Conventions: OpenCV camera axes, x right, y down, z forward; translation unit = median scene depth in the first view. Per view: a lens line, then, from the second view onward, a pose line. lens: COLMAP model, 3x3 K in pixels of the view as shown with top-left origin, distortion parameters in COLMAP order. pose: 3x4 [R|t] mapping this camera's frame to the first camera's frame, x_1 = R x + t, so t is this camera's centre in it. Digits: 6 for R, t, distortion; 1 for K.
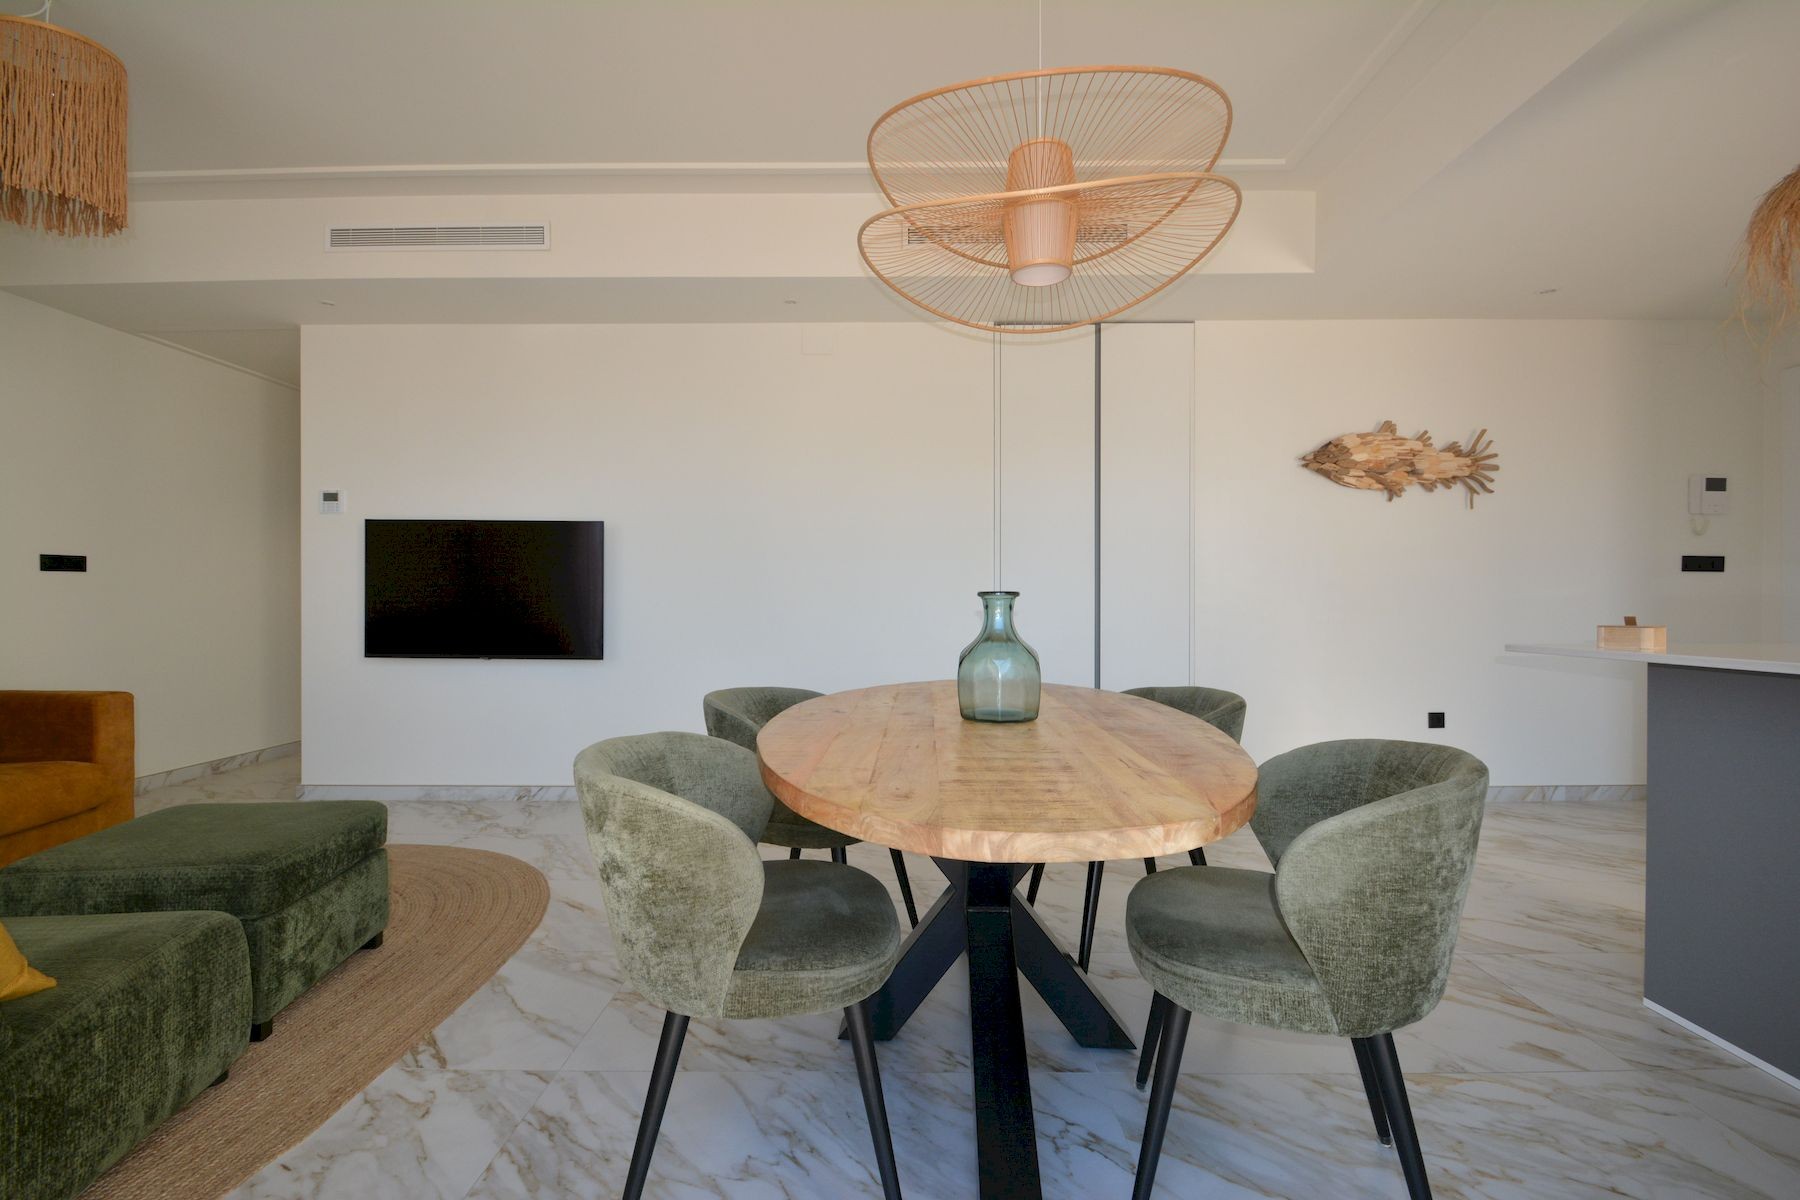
lens RADIAL K [[789.7, 0, 893.9], [0, 789.7, 602.6], [0, 0, 1]] dist [0.008104, -0.013368]
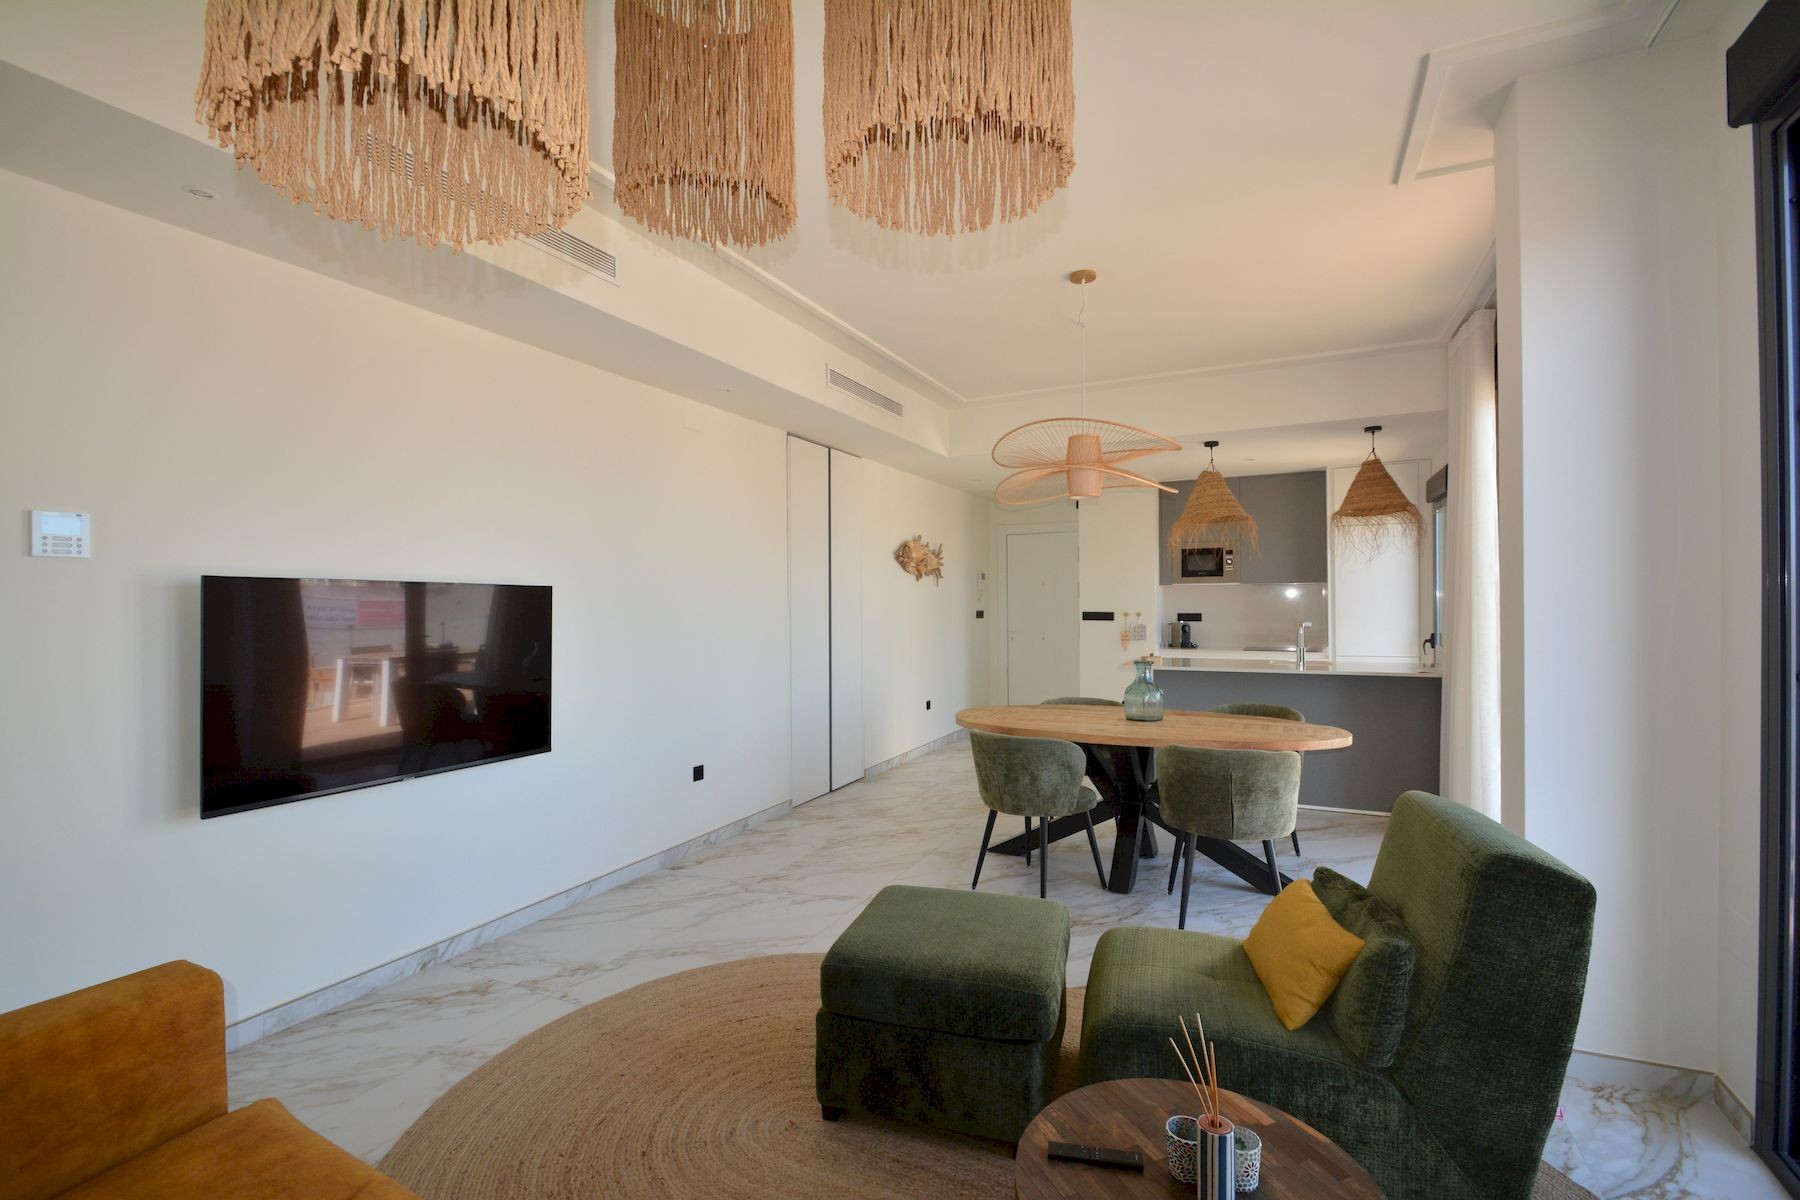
lens RADIAL K [[789.7, 0, 893.9], [0, 789.7, 602.6], [0, 0, 1]] dist [0.008104, -0.013368]
pose [[0.433801, -0.002887, 0.901004, -0.954539], [0.009200, 0.999957, -0.001226, -0.080817], [-0.900962, 0.008821, 0.433809, 0.303348]]
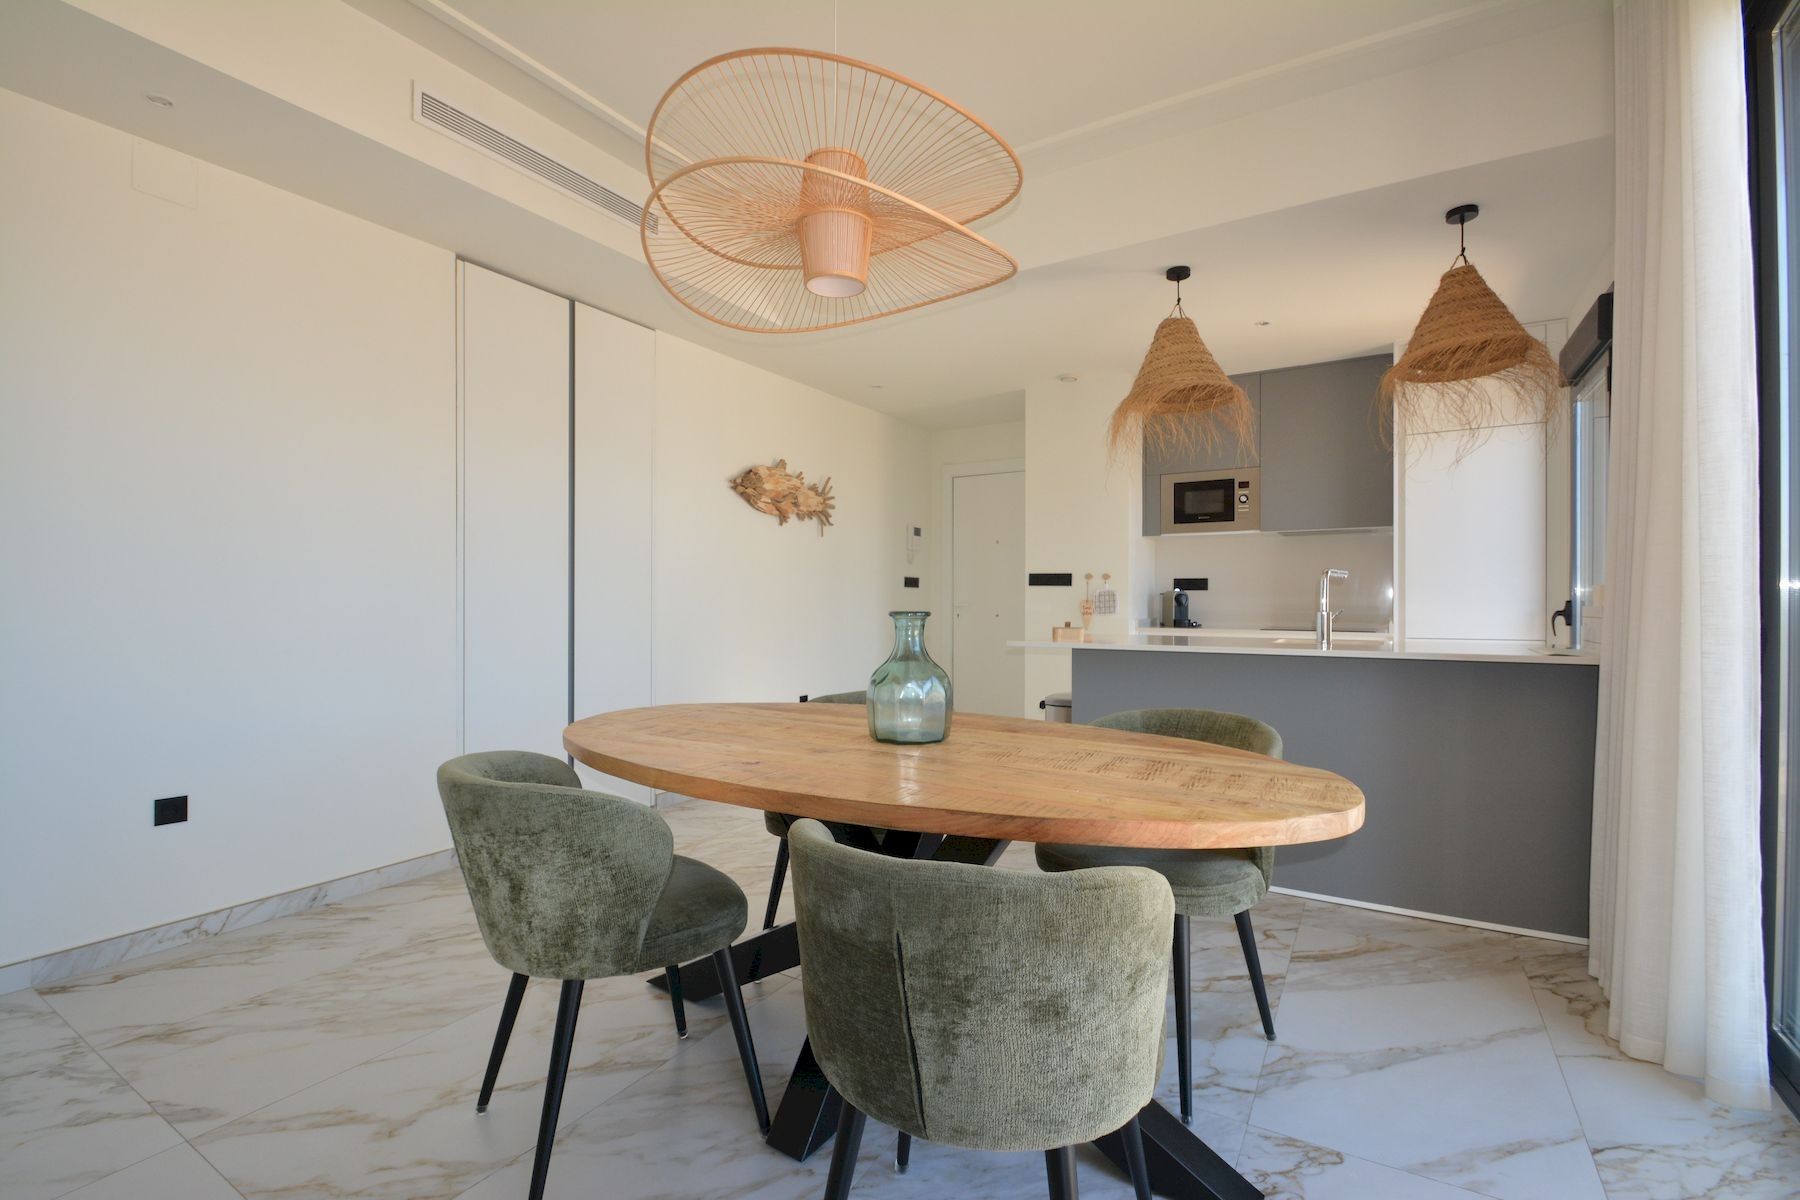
lens RADIAL K [[789.7, 0, 893.9], [0, 789.7, 602.6], [0, 0, 1]] dist [0.008104, -0.013368]
pose [[0.518179, -0.001456, 0.855271, -0.323298], [0.000174, 0.999999, 0.001598, -0.012017], [-0.855272, -0.000679, 0.518178, 0.225498]]
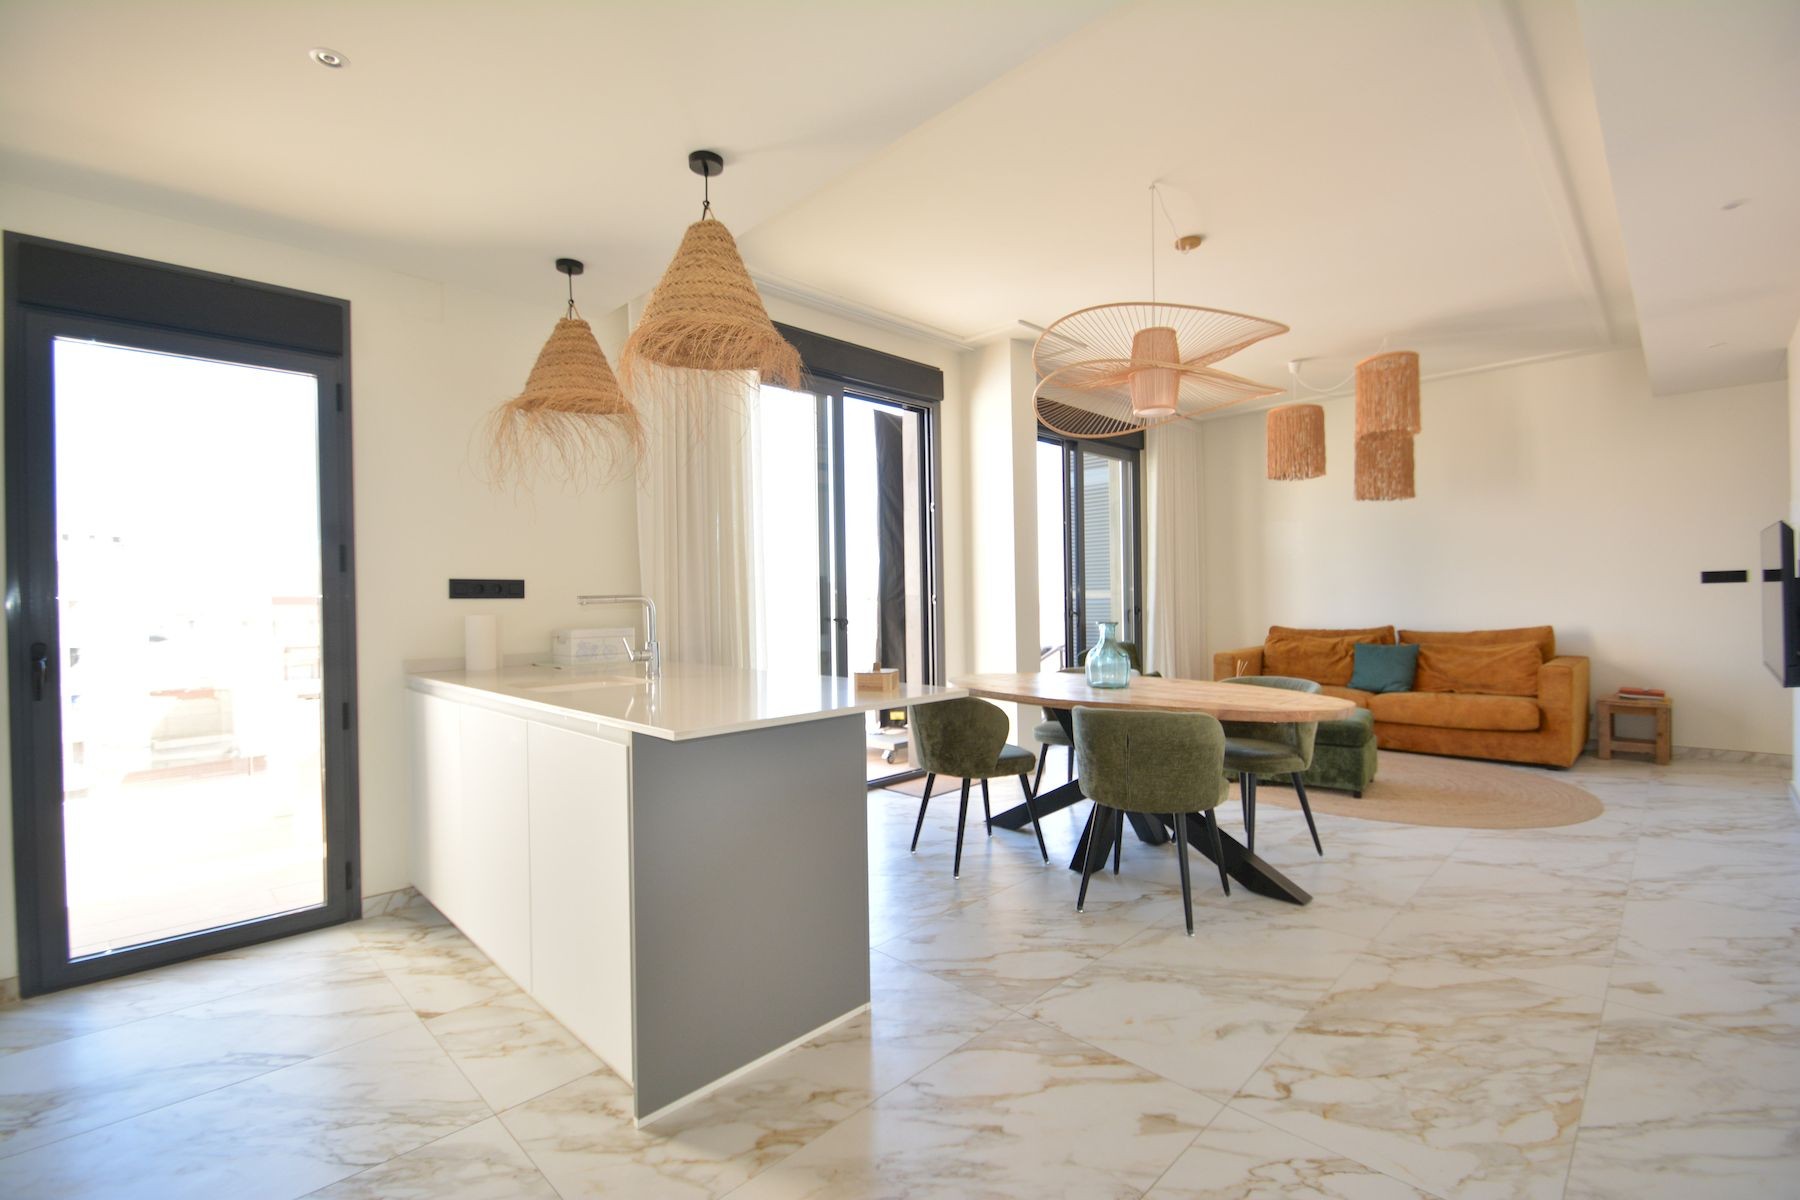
lens RADIAL K [[789.7, 0, 893.9], [0, 789.7, 602.6], [0, 0, 1]] dist [0.008104, -0.013368]
pose [[-0.707053, 0.010553, -0.707082, 0.845489], [0.013403, 0.999909, 0.001521, -0.026746], [0.707034, -0.008402, -0.707130, 0.908058]]
